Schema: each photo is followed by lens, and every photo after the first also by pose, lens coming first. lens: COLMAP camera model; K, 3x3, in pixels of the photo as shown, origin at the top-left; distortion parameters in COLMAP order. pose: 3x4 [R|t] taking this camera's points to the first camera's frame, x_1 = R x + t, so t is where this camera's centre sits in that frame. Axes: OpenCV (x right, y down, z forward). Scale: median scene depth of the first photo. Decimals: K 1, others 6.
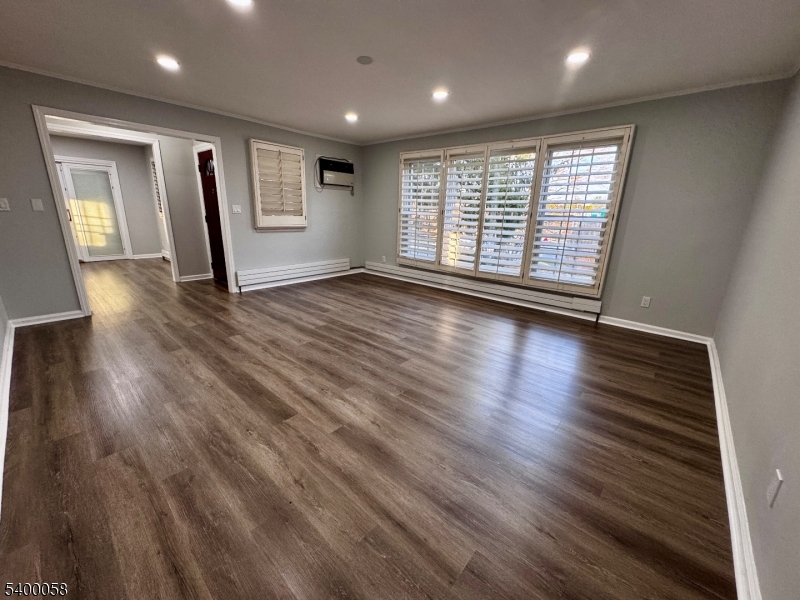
lens RADIAL K [[318.4, 0, 400.0], [0, 318.4, 300.0], [0, 0, 1]] dist [-0.001267, -0.000047]
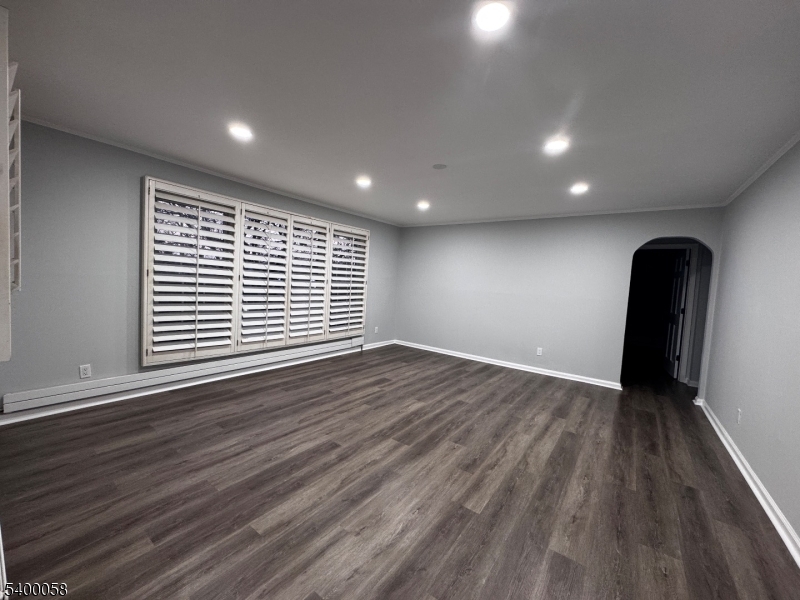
lens RADIAL K [[318.4, 0, 400.0], [0, 318.4, 300.0], [0, 0, 1]] dist [-0.001267, -0.000047]
pose [[-0.090512, -0.091973, 0.991639, -1.024392], [0.209442, 0.971700, 0.109240, -0.344647], [-0.973623, 0.217578, -0.068687, 1.049129]]
